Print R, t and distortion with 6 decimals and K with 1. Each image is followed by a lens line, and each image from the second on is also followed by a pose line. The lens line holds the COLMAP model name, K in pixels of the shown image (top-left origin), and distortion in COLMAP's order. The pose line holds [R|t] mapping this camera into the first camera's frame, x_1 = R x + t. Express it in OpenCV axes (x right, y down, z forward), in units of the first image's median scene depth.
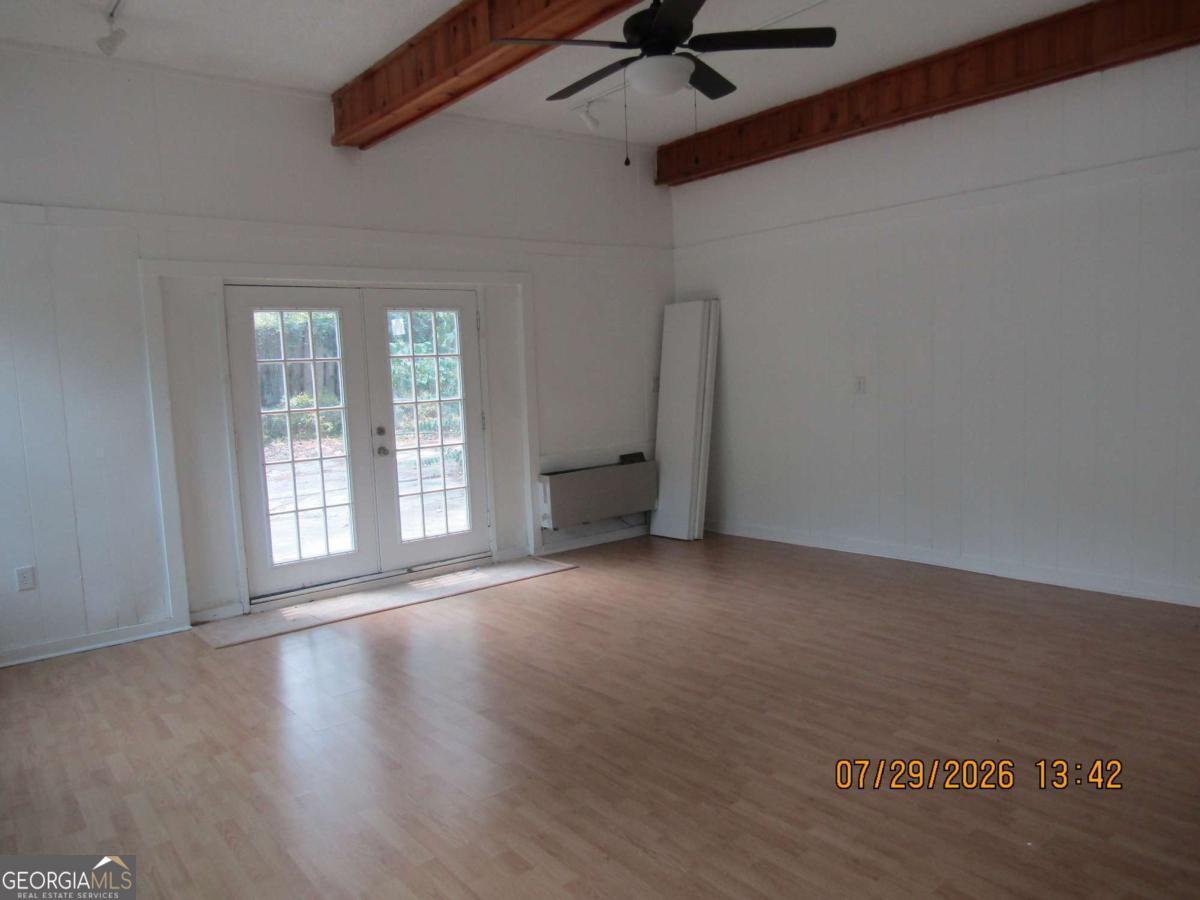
lens RADIAL K [[872.1, 0, 600.0], [0, 872.1, 450.0], [0, 0, 1]] dist [0.002701, 0.001851]
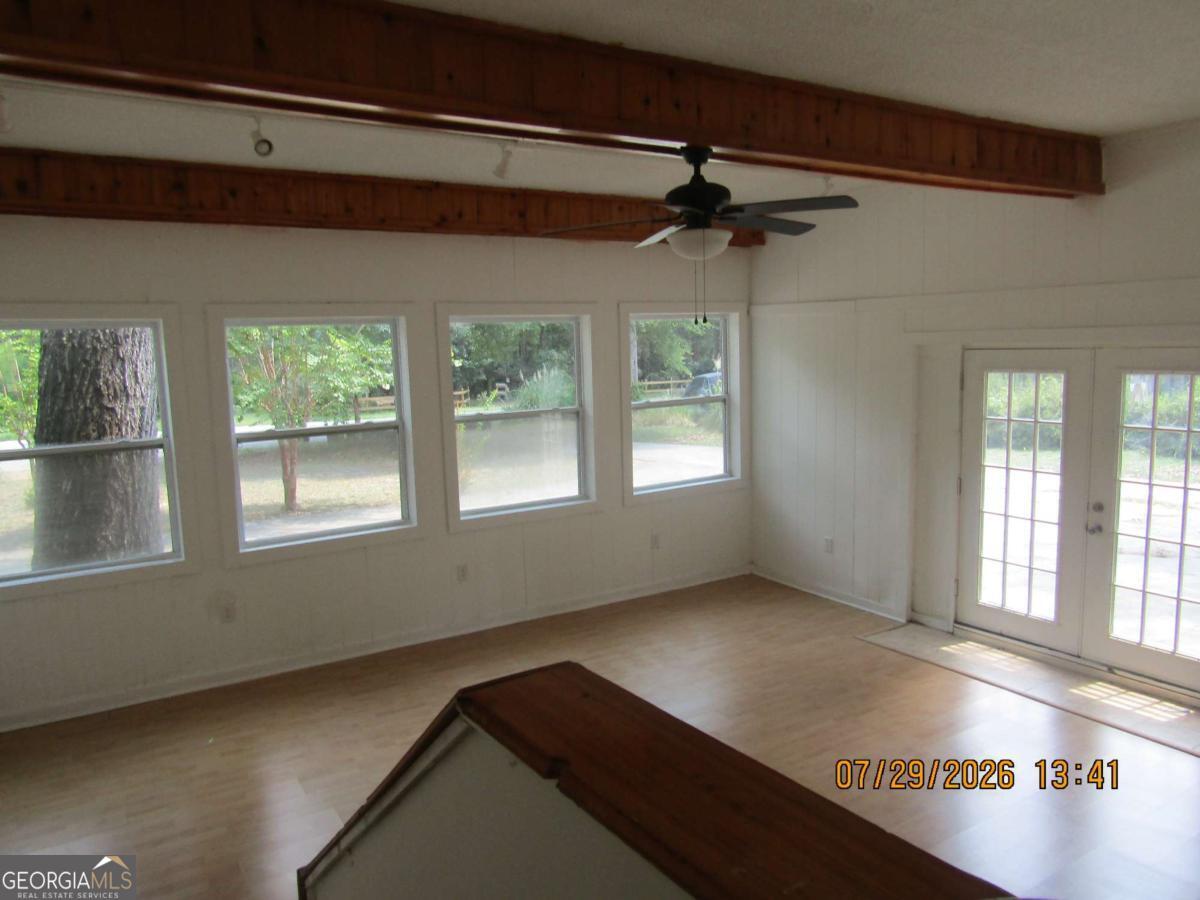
lens RADIAL K [[872.1, 0, 600.0], [0, 872.1, 450.0], [0, 0, 1]] dist [0.002701, 0.001851]
pose [[-0.108482, 0.170486, -0.979370, 0.724761], [-0.064357, 0.981913, 0.178057, -0.222485], [0.992013, 0.082346, -0.095548, 0.617756]]
